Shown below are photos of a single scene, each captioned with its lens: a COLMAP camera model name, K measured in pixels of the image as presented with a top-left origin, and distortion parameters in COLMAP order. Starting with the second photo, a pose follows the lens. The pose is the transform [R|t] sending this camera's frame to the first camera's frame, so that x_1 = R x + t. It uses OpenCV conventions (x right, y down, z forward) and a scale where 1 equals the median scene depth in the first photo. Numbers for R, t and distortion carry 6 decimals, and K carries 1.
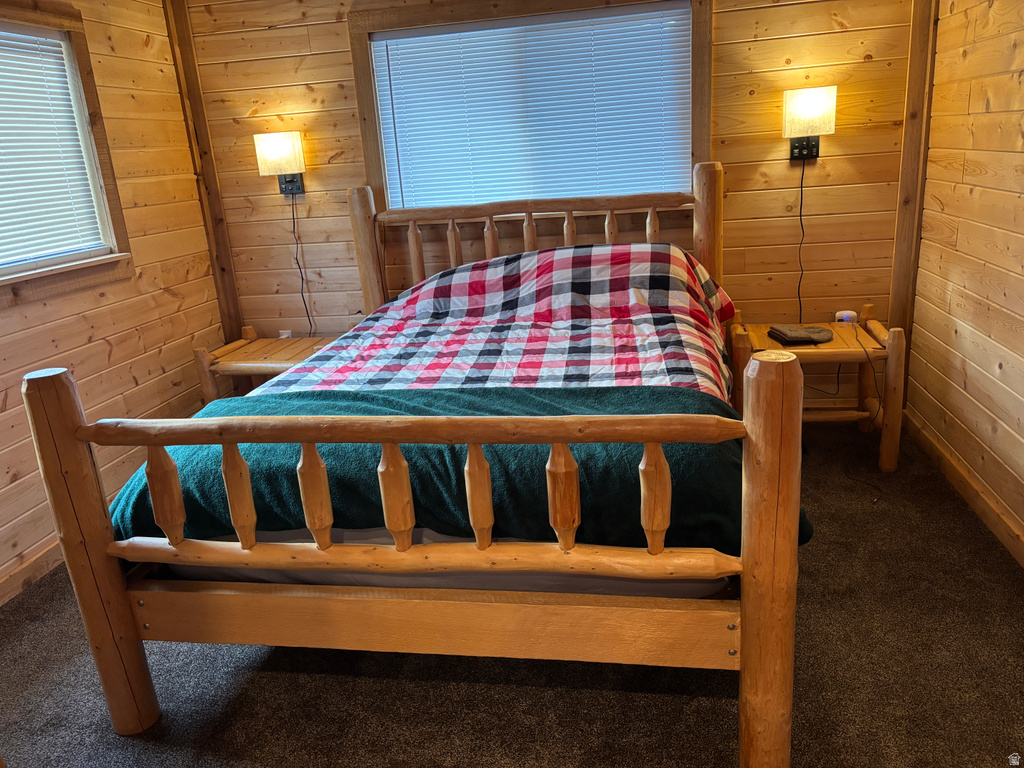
lens RADIAL K [[767.1, 0, 517.3], [0, 767.1, 380.9], [0, 0, 1]] dist [0.032031, -0.053545]
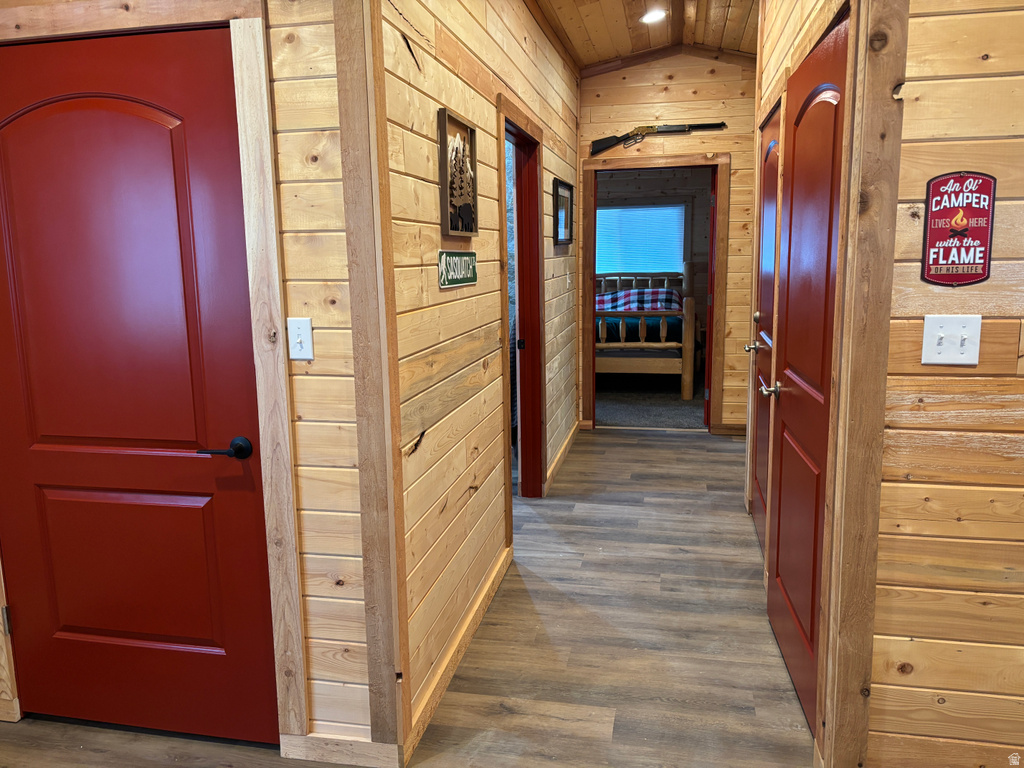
lens RADIAL K [[767.1, 0, 517.3], [0, 767.1, 380.9], [0, 0, 1]] dist [0.032031, -0.053545]
pose [[0.997918, 0.059002, -0.026054, -0.276932], [-0.061776, 0.990467, -0.123118, 0.538258], [0.018541, 0.124471, 0.992050, -1.762436]]
